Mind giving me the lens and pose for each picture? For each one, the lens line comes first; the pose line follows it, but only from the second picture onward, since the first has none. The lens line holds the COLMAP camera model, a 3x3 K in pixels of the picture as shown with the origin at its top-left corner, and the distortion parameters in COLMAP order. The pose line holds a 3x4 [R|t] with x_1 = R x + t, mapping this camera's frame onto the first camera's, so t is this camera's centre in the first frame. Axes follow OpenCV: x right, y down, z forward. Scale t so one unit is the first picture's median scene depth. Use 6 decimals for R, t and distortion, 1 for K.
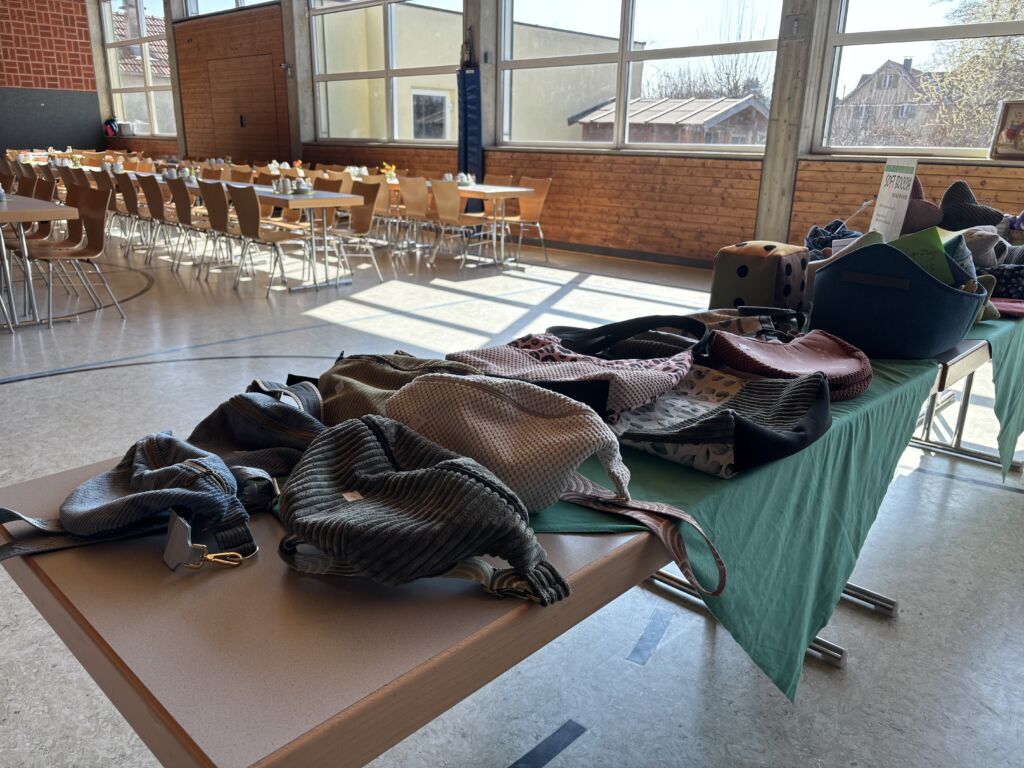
lens RADIAL K [[785.6, 0, 512.0], [0, 785.6, 384.0], [0, 0, 1]] dist [0.007204, -0.006607]
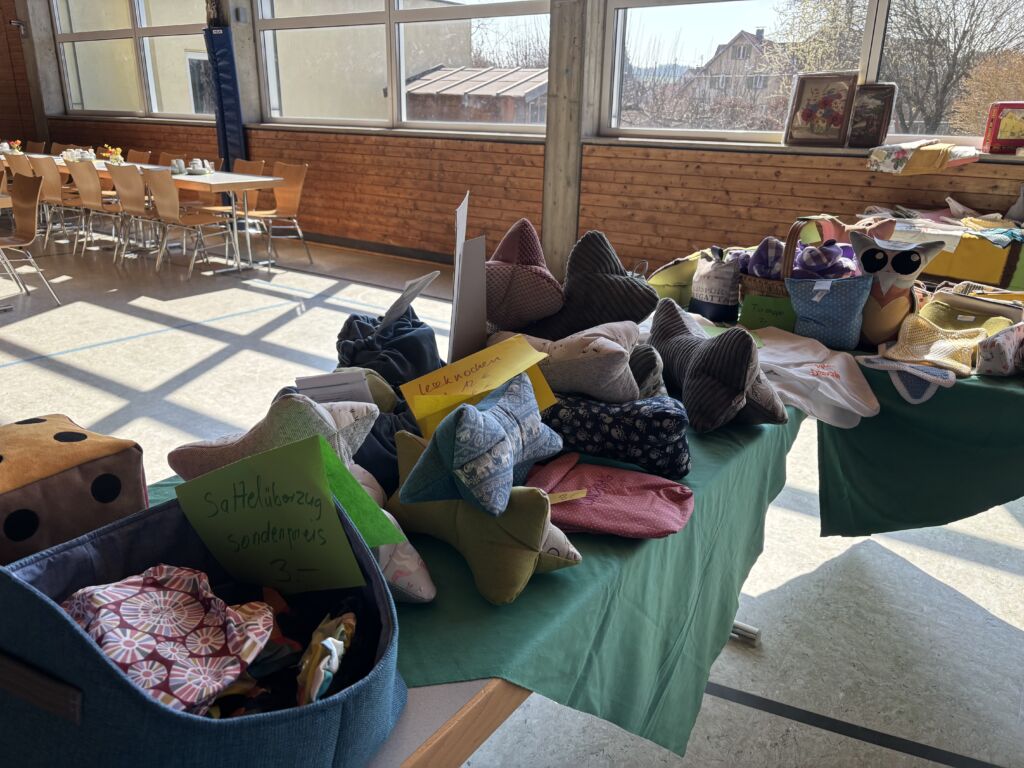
lens RADIAL K [[768.1, 0, 512.0], [0, 768.1, 384.0], [0, 0, 1]] dist [0.033920, -0.037768]
pose [[0.989918, -0.045507, 0.134129, 0.140999], [0.039690, 0.998165, 0.045730, -0.057305], [-0.135964, -0.039945, 0.989908, 0.150332]]
